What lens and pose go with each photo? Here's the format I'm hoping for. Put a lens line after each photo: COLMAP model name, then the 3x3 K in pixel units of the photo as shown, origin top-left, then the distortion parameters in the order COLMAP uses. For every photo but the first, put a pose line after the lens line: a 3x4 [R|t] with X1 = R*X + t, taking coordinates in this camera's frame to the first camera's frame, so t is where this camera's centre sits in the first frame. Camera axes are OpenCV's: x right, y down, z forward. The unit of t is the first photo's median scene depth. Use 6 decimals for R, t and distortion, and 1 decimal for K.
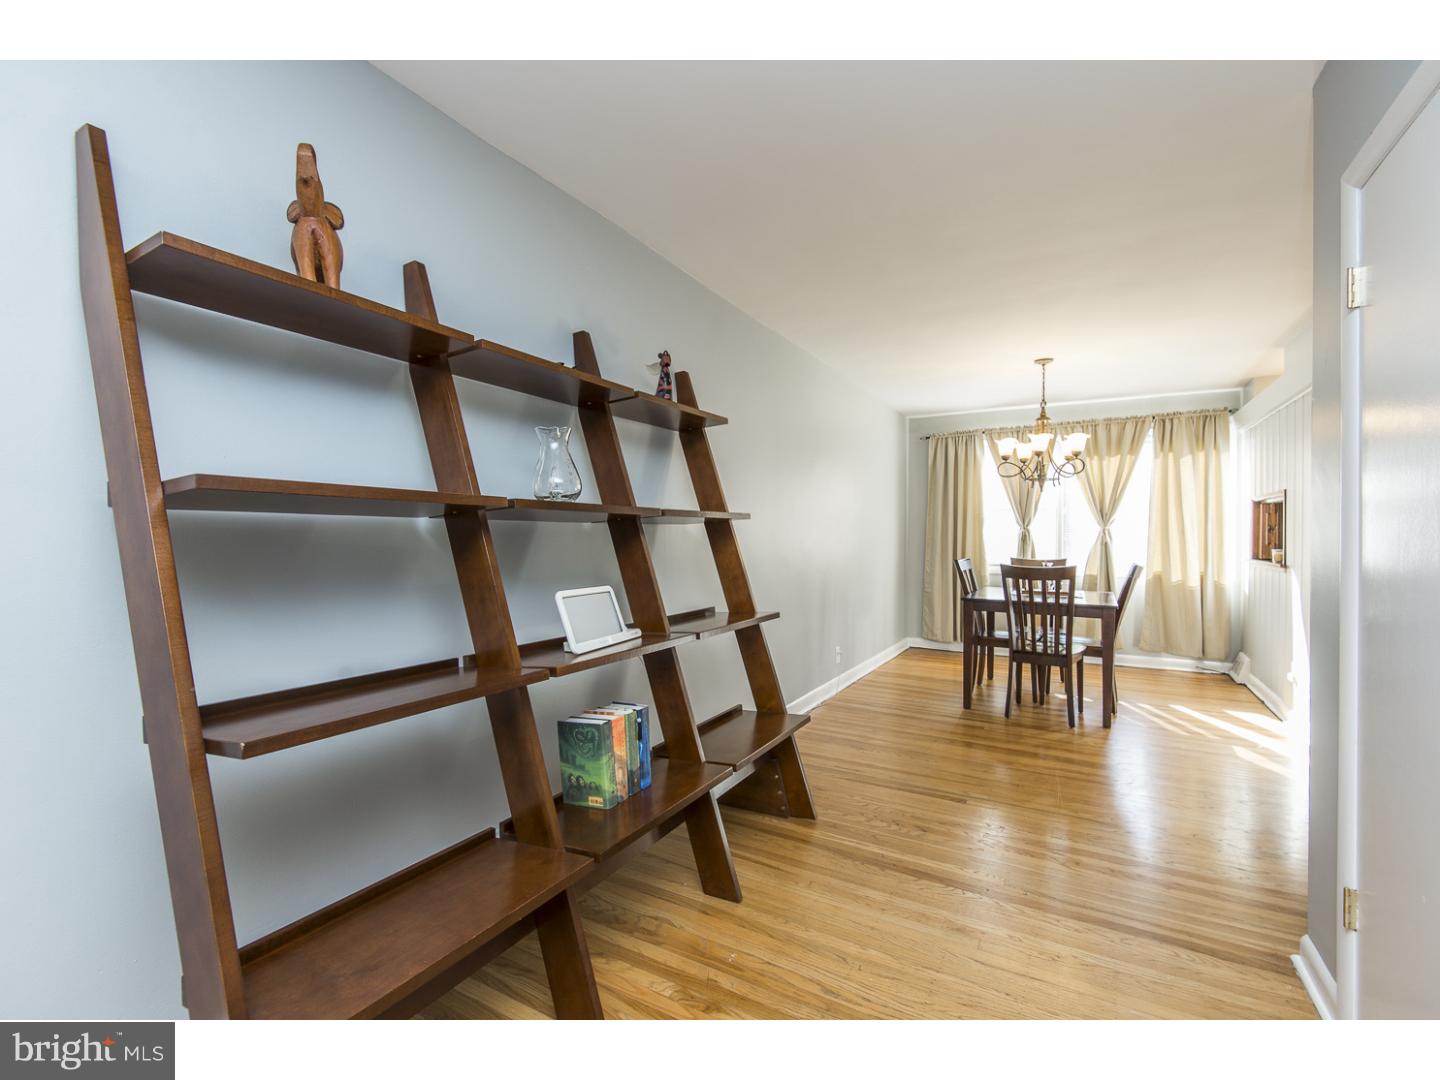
lens RADIAL K [[660.6, 0, 722.5], [0, 660.6, 540.4], [0, 0, 1]] dist [0.038238, -0.023633]
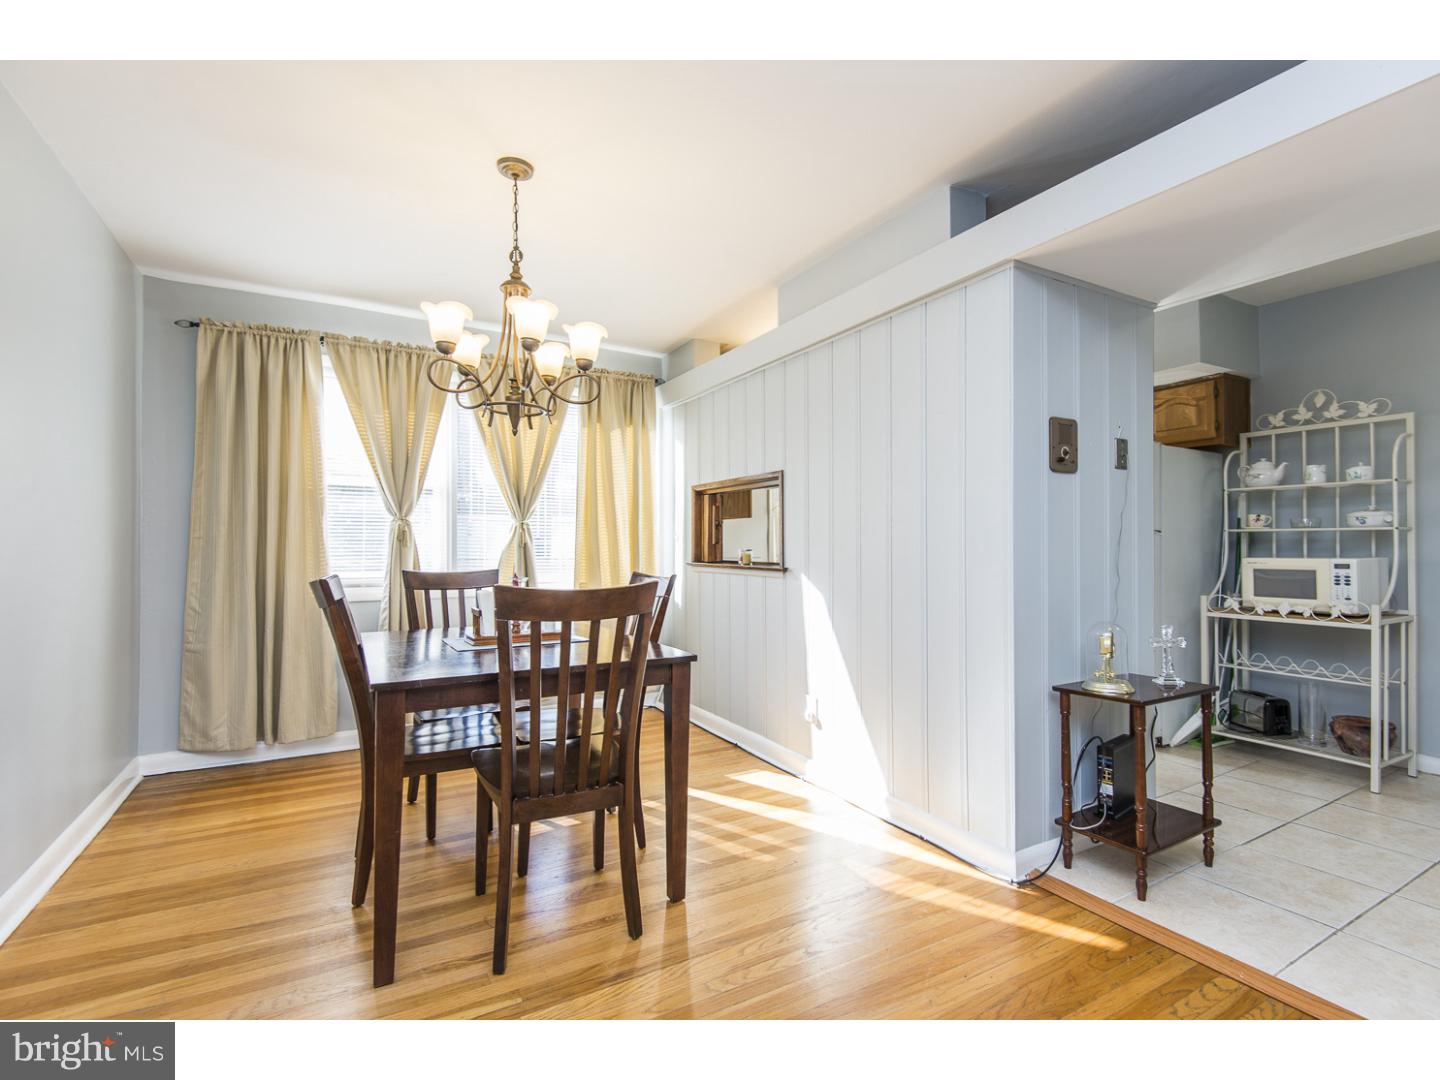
lens RADIAL K [[660.6, 0, 722.5], [0, 660.6, 540.4], [0, 0, 1]] dist [0.038238, -0.023633]
pose [[0.520167, 0.008534, 0.854022, 0.117565], [0.008437, 0.999850, -0.015131, 0.012368], [-0.854023, 0.015076, 0.520017, 0.519120]]
